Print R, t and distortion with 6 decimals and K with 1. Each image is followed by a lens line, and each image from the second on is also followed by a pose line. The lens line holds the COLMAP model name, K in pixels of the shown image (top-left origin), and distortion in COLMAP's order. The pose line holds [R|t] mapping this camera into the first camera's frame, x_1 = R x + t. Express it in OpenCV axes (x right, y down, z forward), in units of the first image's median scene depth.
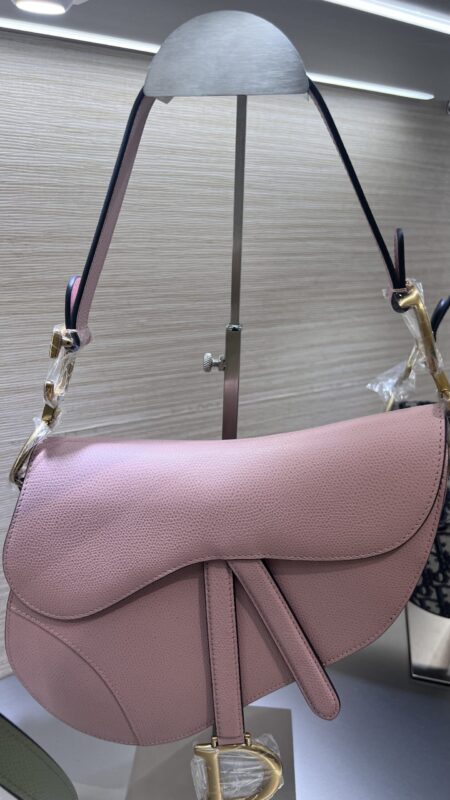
lens RADIAL K [[601.6, 0, 225.0], [0, 601.6, 400.0], [0, 0, 1]] dist [0.004002, 0.001194]
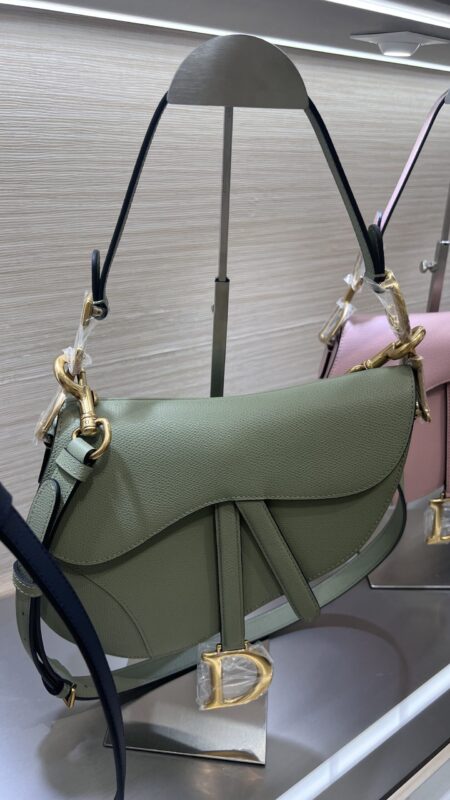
lens RADIAL K [[596.3, 0, 225.0], [0, 596.3, 400.0], [0, 0, 1]] dist [0.034776, 0.006055]
pose [[0.994596, -0.064019, 0.081727, -0.137809], [0.059876, 0.996841, 0.052179, 0.036365], [-0.084810, -0.047004, 0.995288, -0.106565]]
